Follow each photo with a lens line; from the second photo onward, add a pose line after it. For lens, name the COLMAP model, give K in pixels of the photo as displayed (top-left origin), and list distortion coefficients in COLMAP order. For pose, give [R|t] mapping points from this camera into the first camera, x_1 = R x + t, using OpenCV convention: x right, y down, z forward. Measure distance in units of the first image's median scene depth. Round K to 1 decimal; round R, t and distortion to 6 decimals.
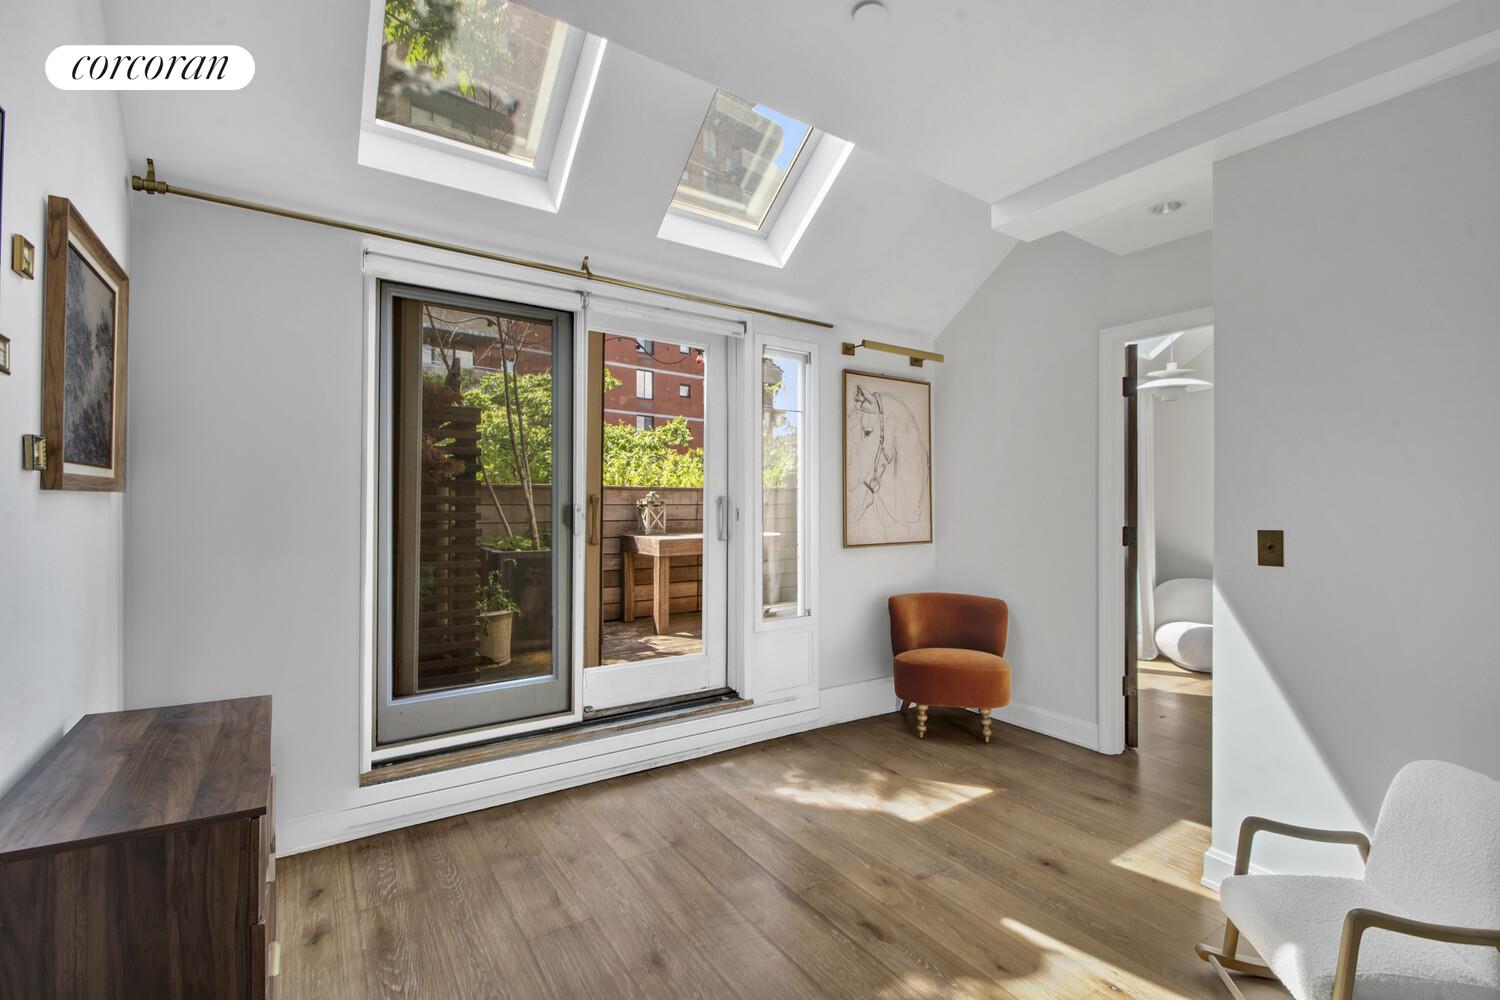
lens RADIAL K [[656.9, 0, 752.6], [0, 656.9, 502.3], [0, 0, 1]] dist [0.011707, -0.015412]
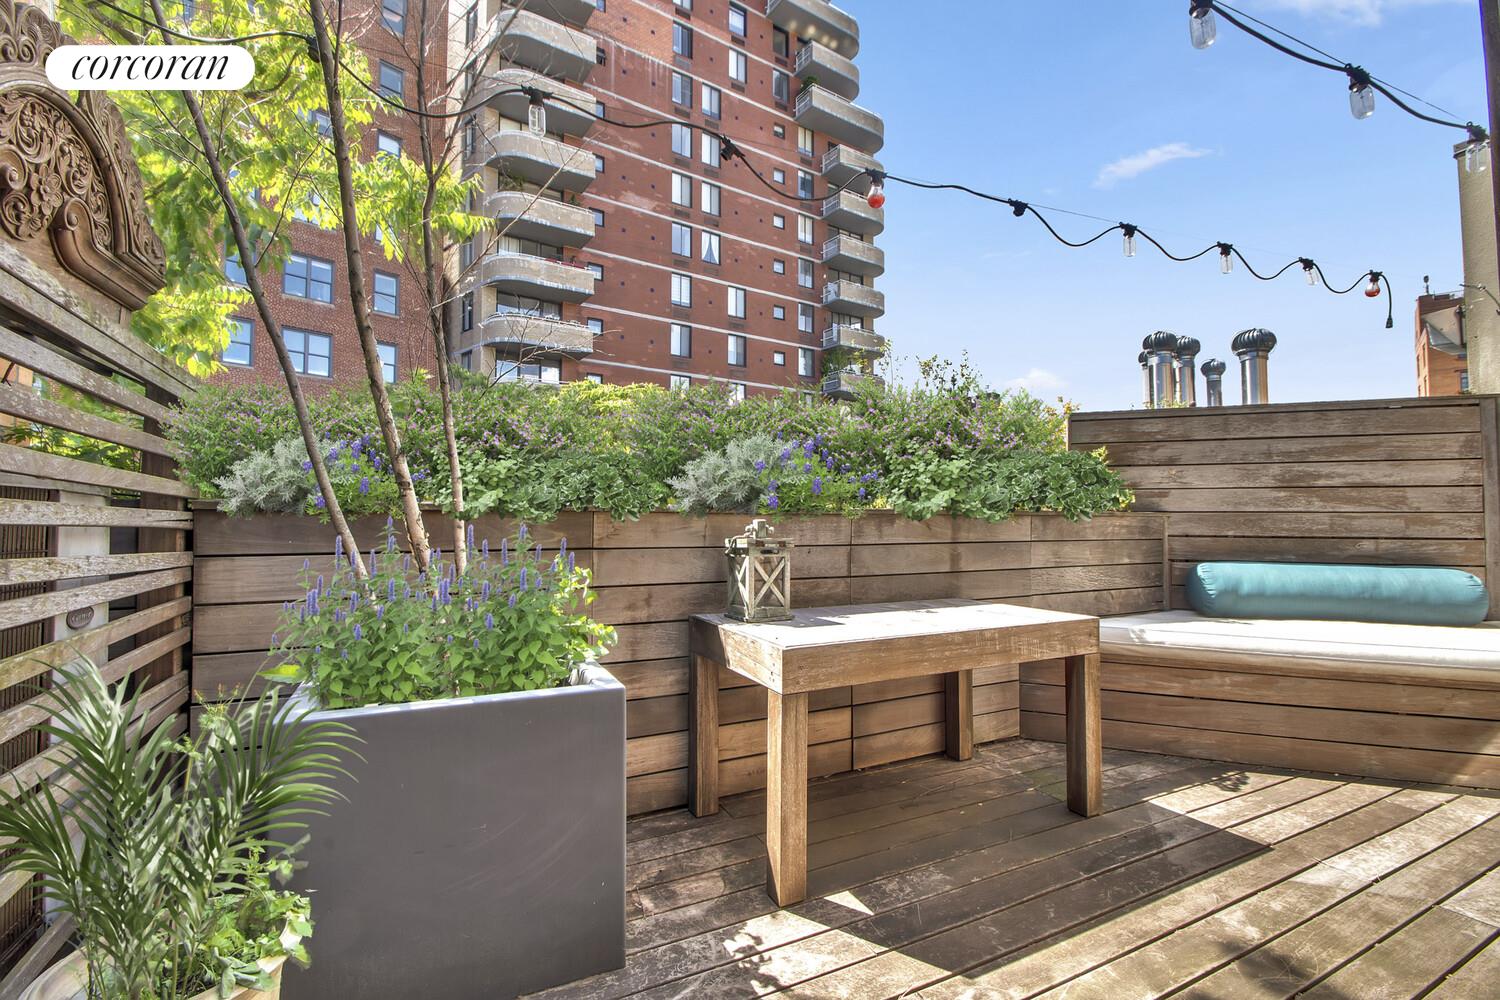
lens RADIAL K [[656.9, 0, 752.6], [0, 656.9, 502.3], [0, 0, 1]] dist [0.011707, -0.015412]
pose [[0.990857, -0.005391, -0.134806, -0.098405], [0.000140, 0.999242, -0.038932, -0.009874], [0.134914, 0.038558, 0.990107, 0.567945]]
